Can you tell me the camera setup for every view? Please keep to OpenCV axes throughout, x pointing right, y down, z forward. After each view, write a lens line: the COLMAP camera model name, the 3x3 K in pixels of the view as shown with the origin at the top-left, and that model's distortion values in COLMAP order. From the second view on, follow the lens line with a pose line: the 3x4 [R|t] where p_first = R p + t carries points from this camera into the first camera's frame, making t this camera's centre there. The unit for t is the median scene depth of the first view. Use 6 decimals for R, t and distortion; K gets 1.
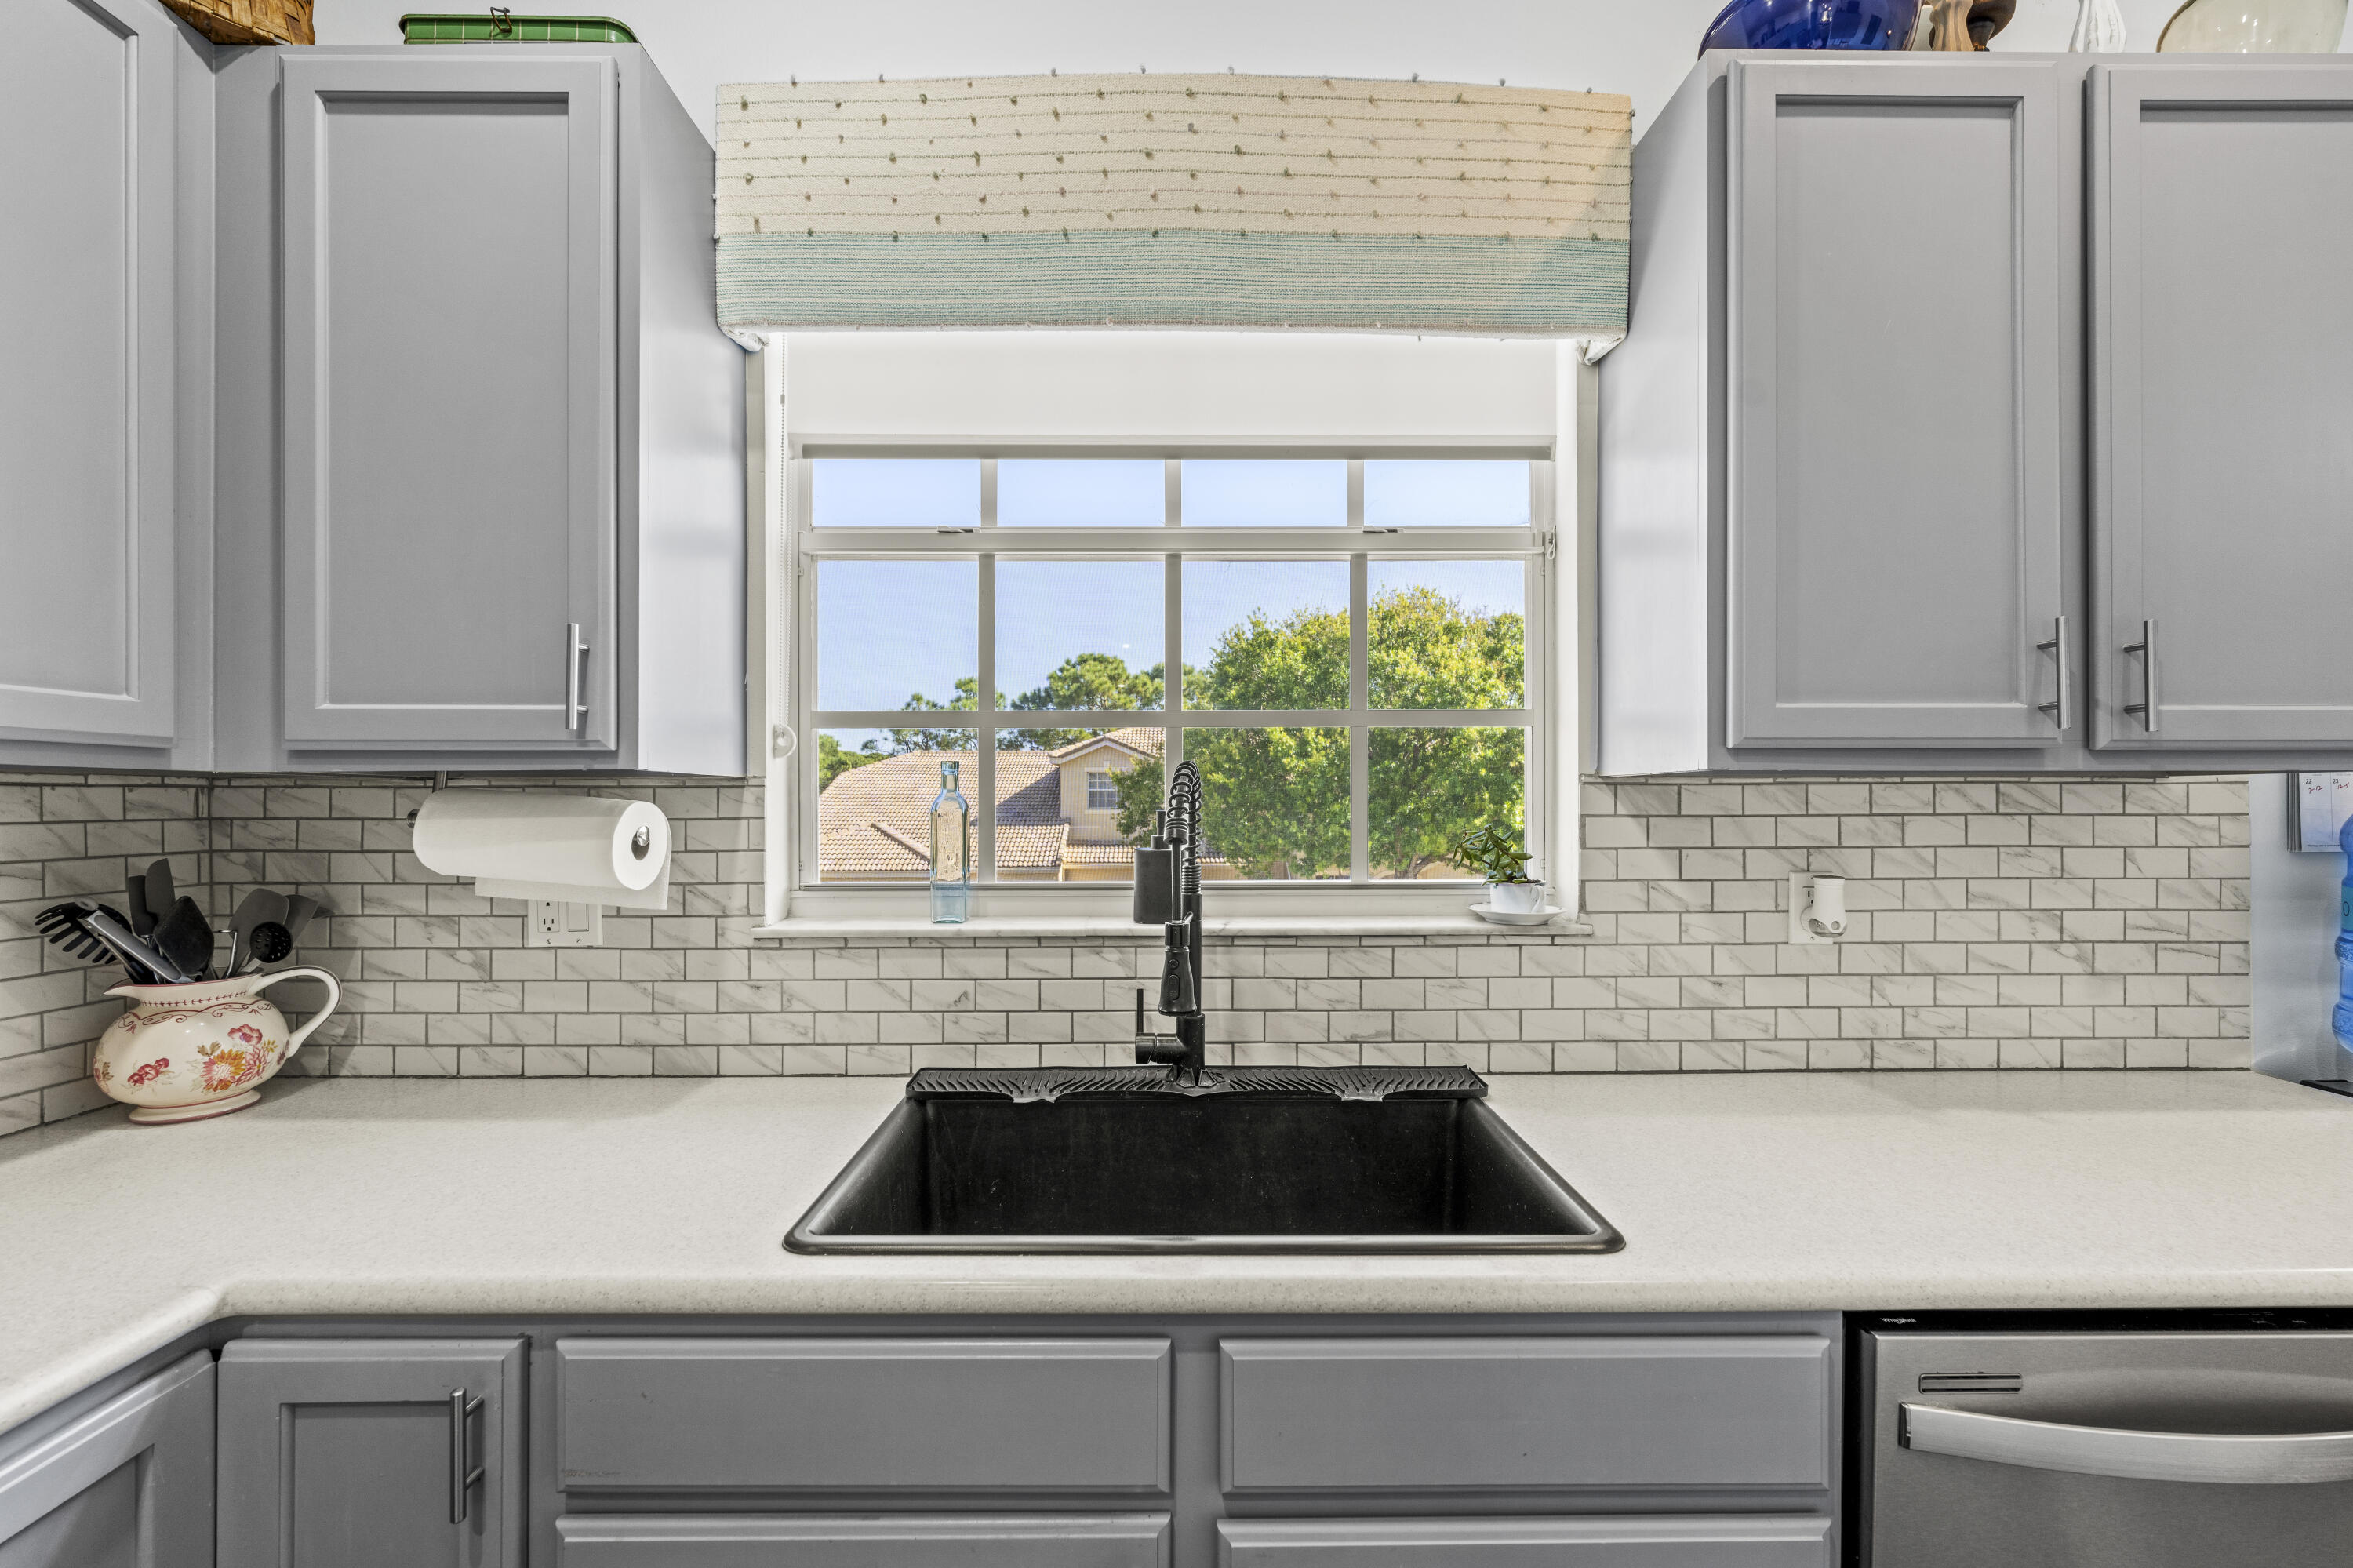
lens RADIAL K [[958.4, 0, 1172.0], [0, 958.4, 807.0], [0, 0, 1]] dist [-0.000803, -0.000195]
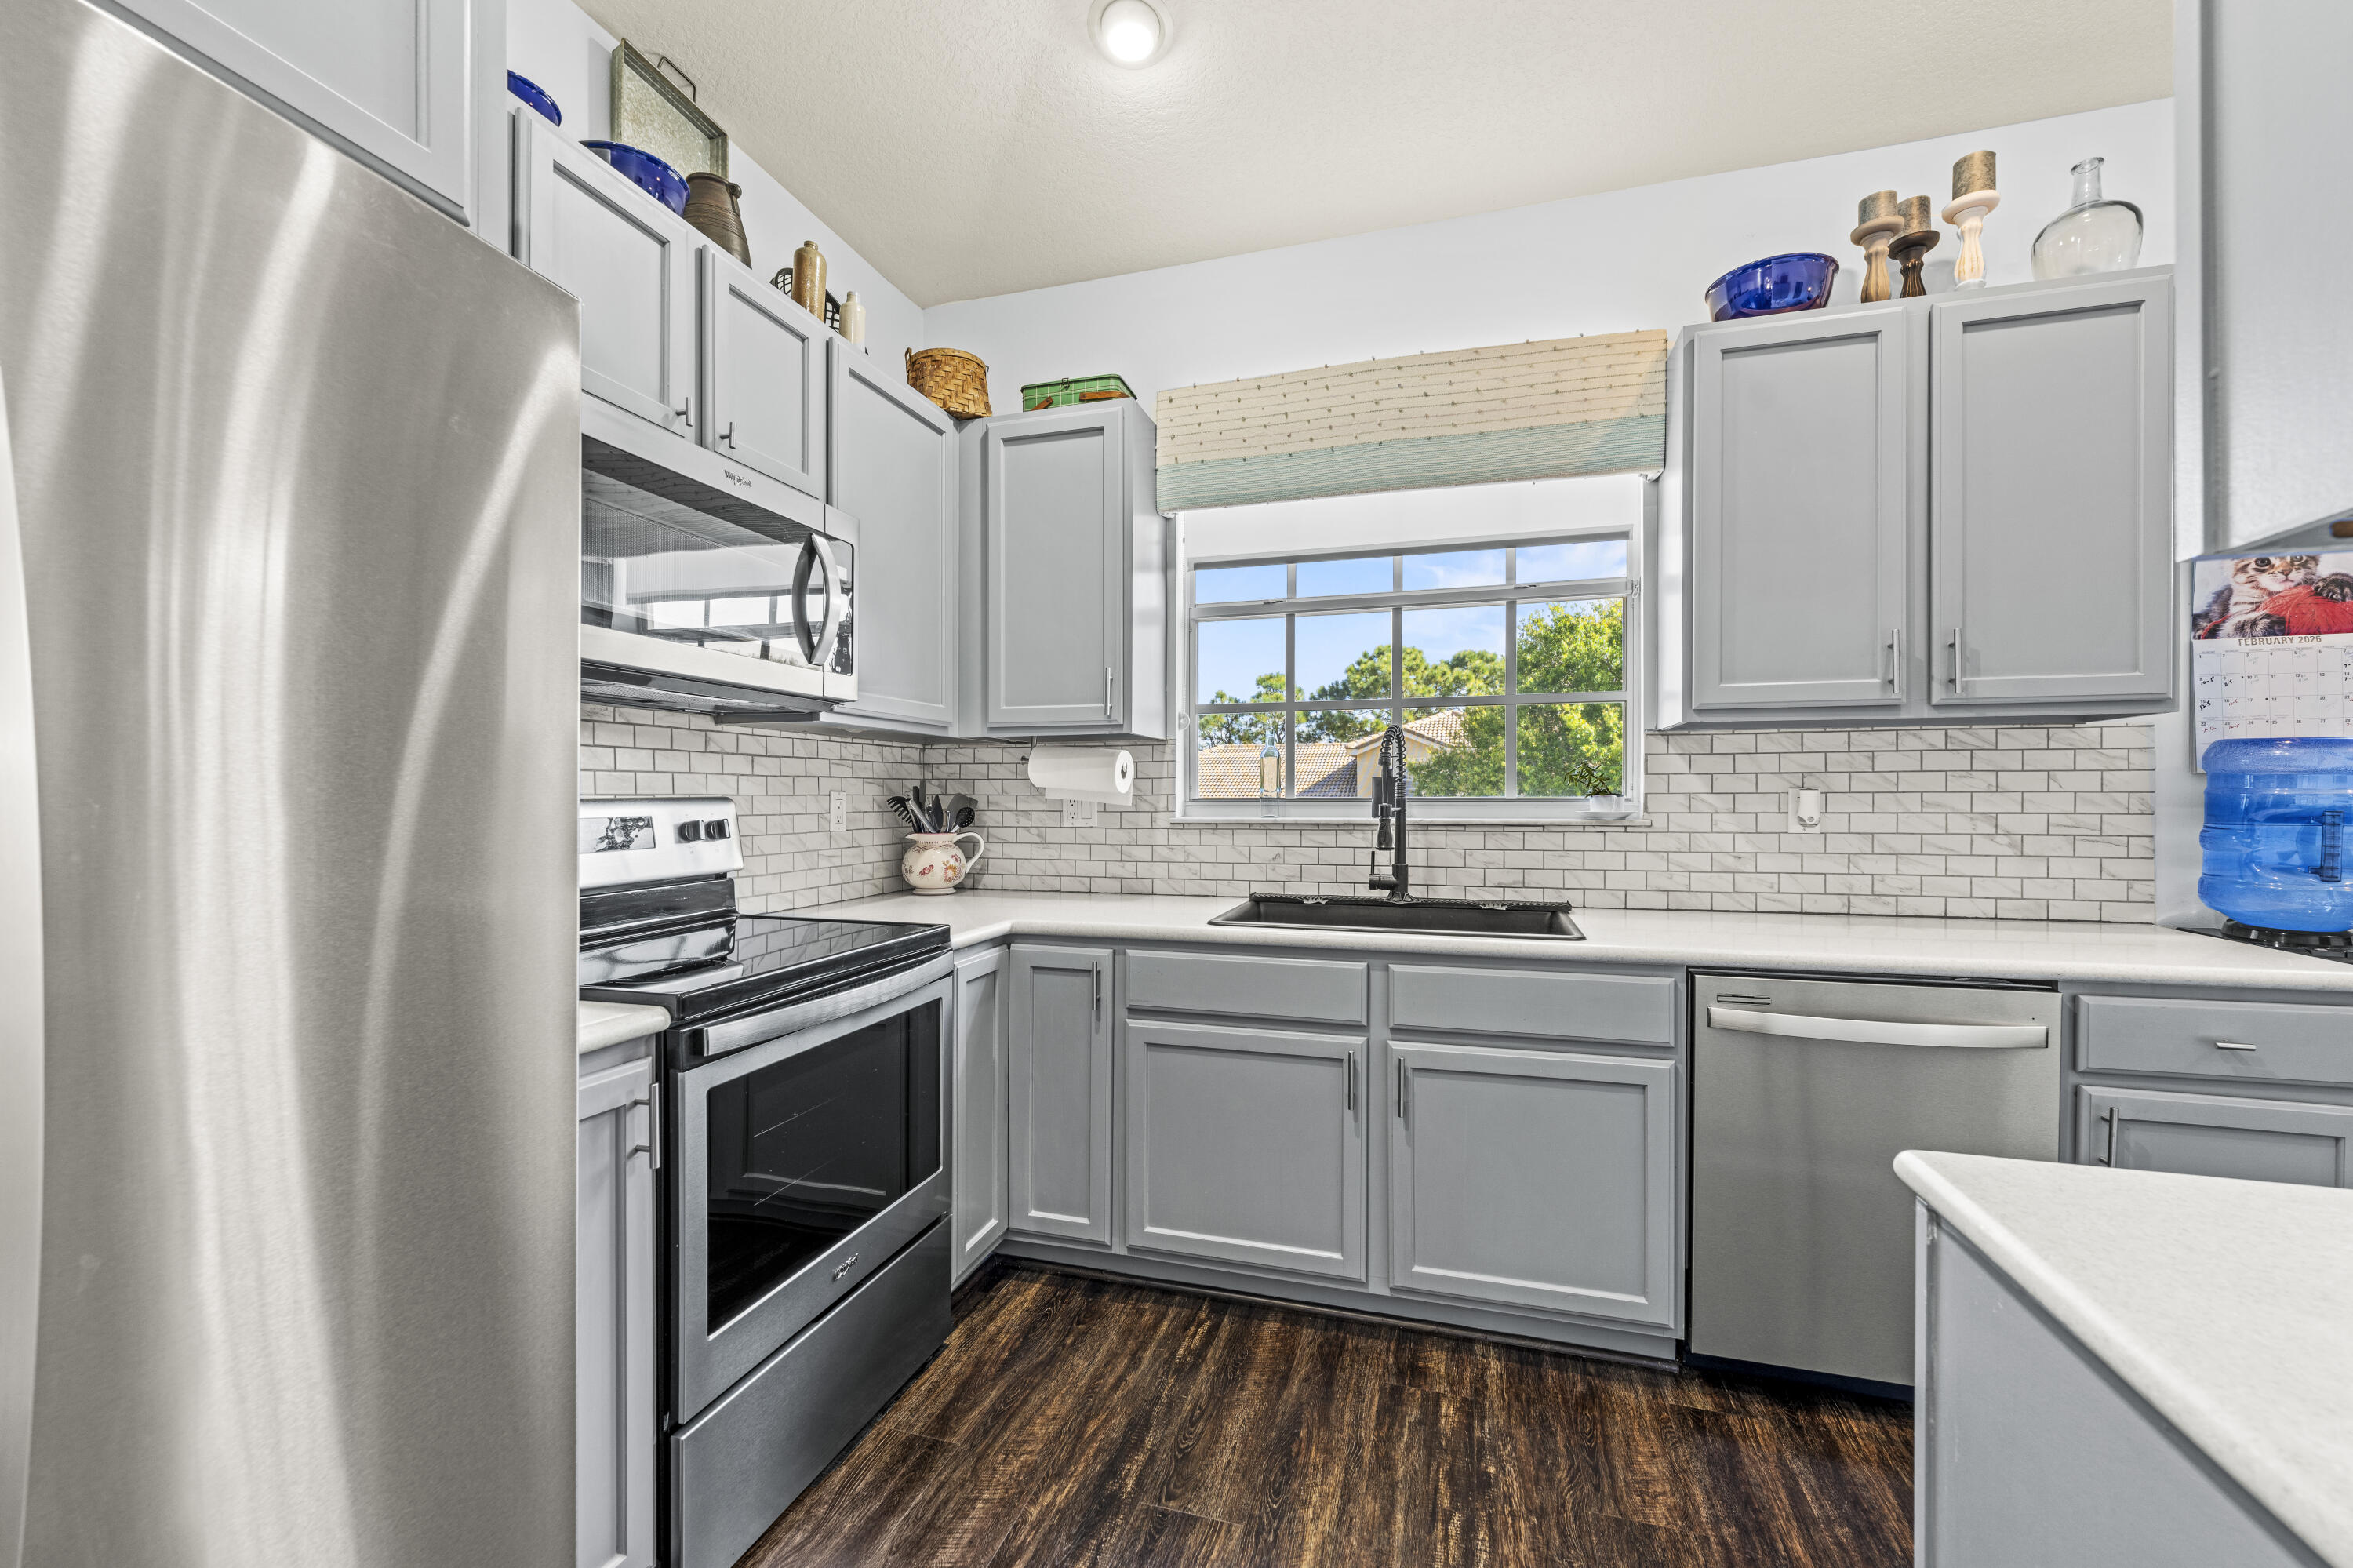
lens RADIAL K [[958.5, 0, 1176.0], [0, 958.5, 804.2], [0, 0, 1]] dist [0.000096, -0.000405]
pose [[0.953863, 0.002937, -0.300228, 0.151184], [-0.001825, 0.999990, 0.003984, 0.089979], [0.300236, -0.003253, 0.953859, -0.826754]]
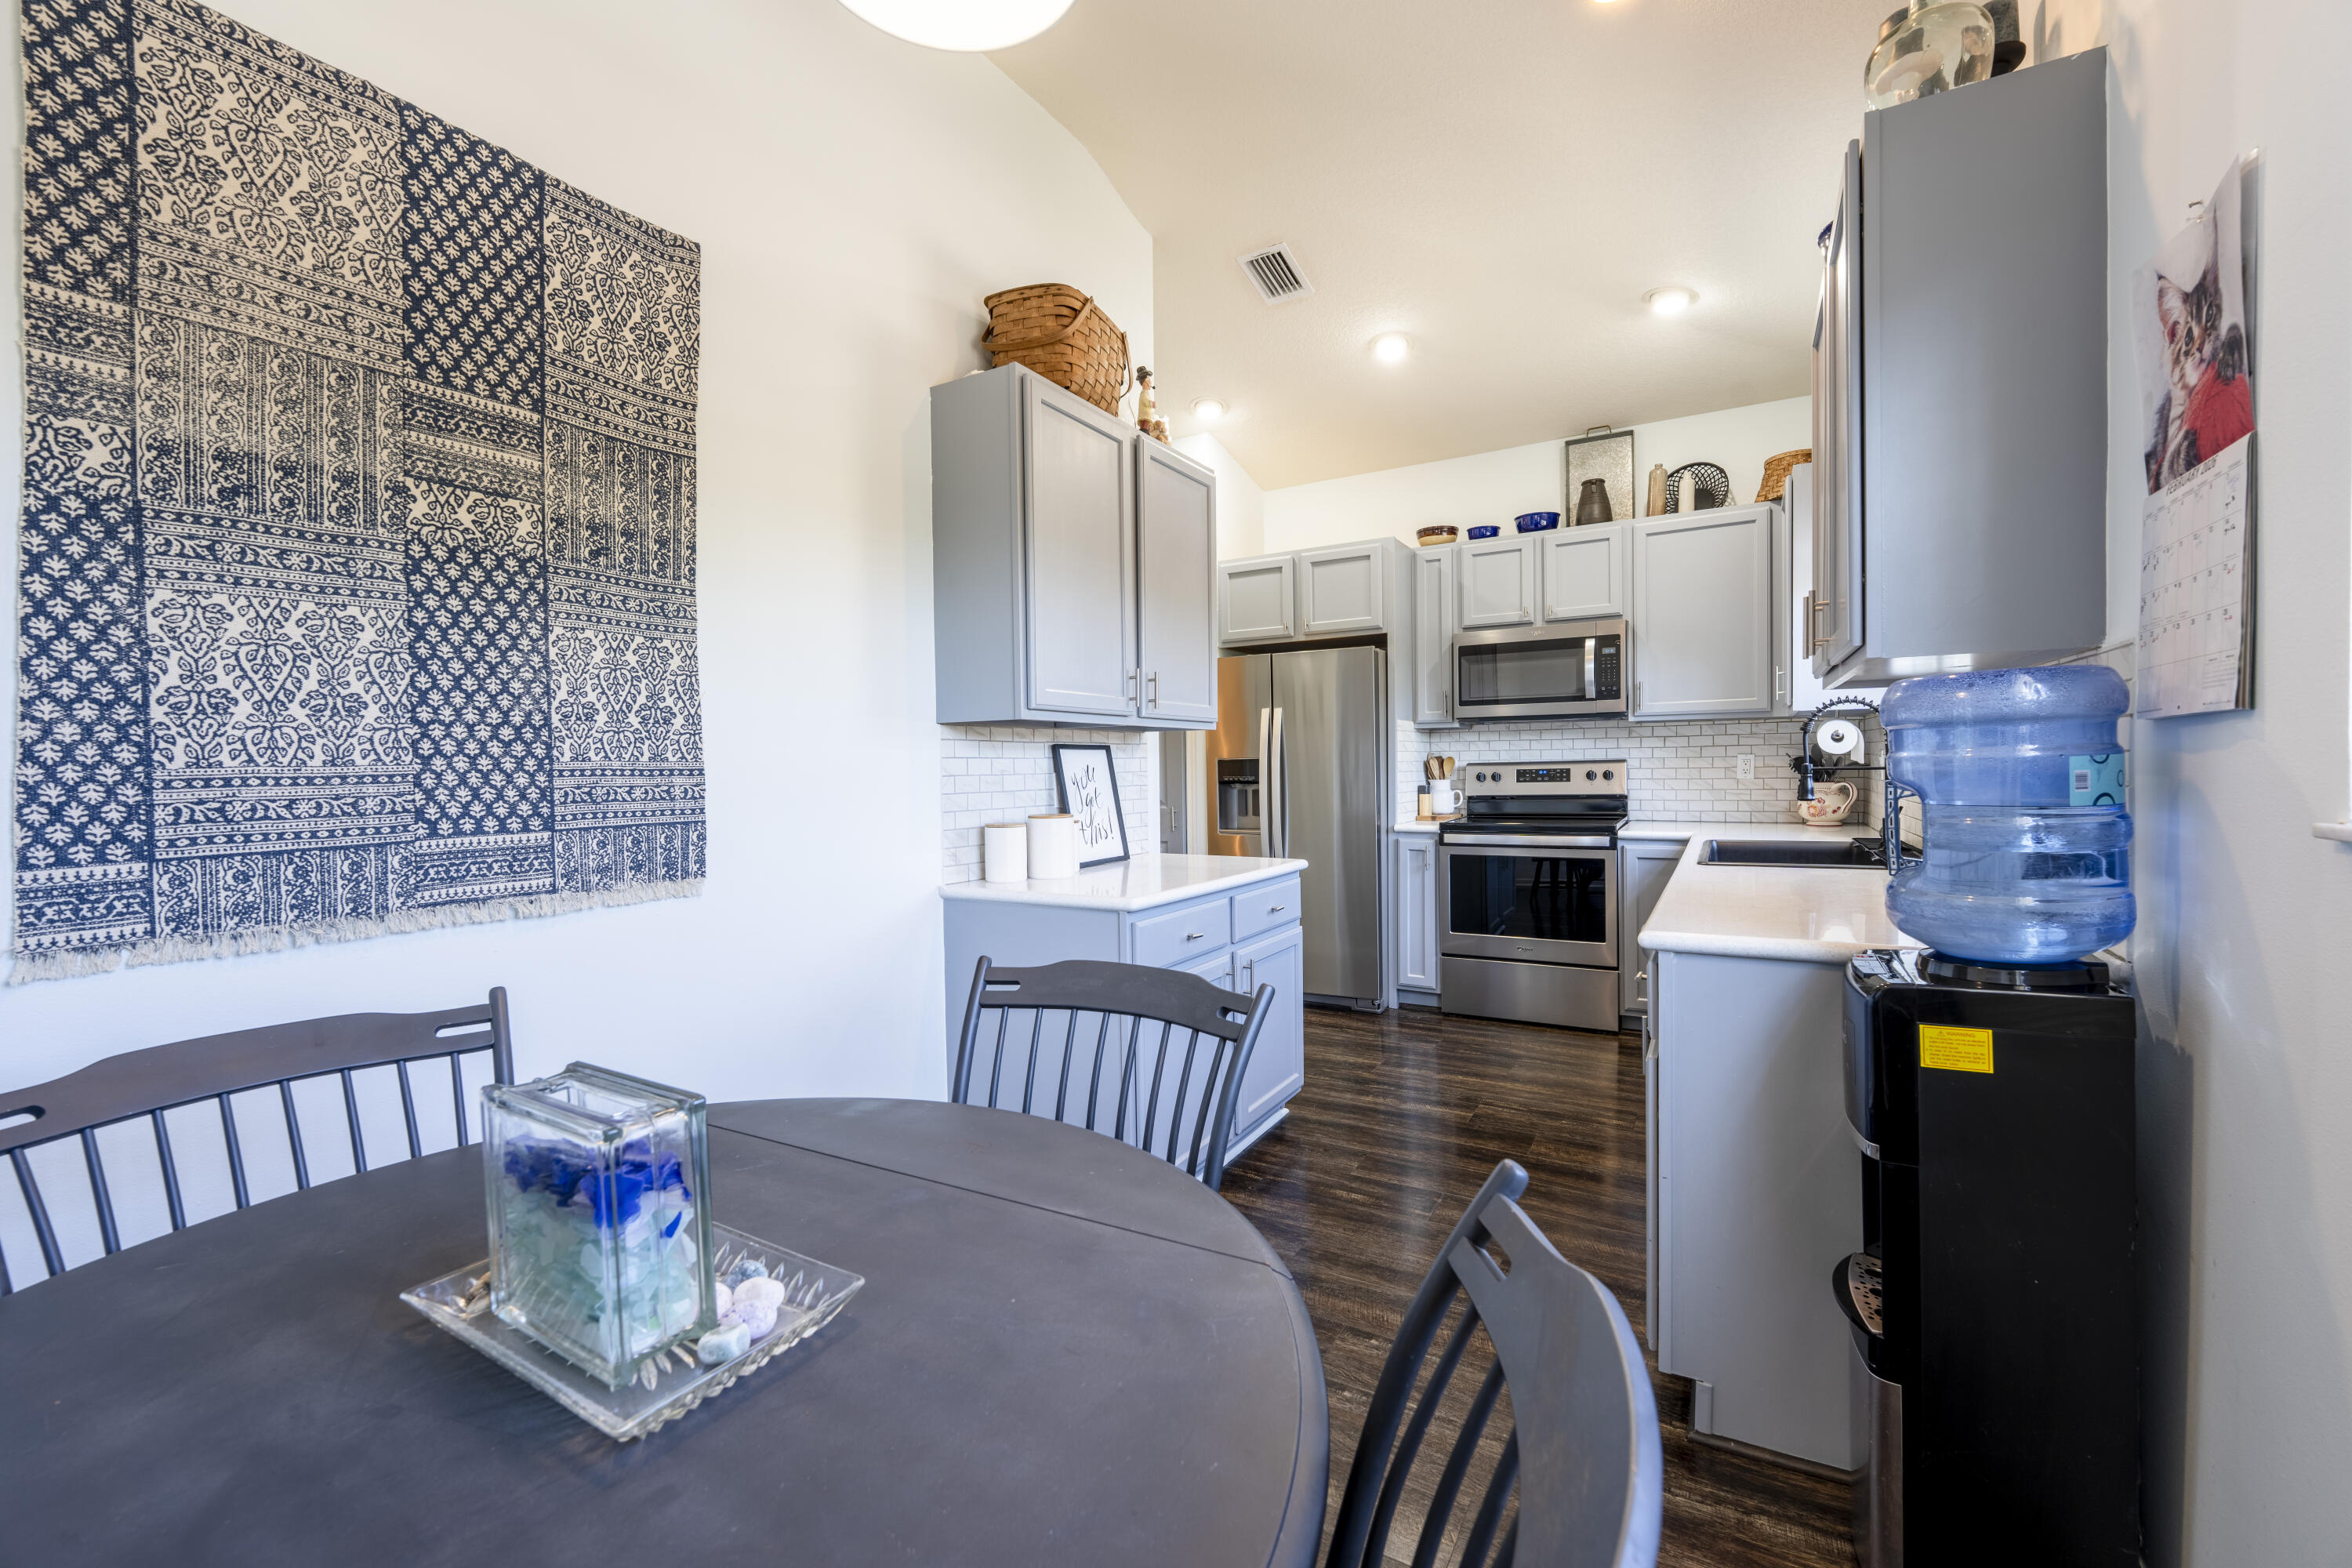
lens RADIAL K [[952.5, 0, 1172.3], [0, 952.5, 792.3], [0, 0, 1]] dist [0.000393, -0.000057]
pose [[-0.513955, 0.035315, -0.857090, 2.378447], [0.014976, 0.999369, 0.032197, 0.071042], [0.857687, 0.003712, -0.514160, 0.689827]]
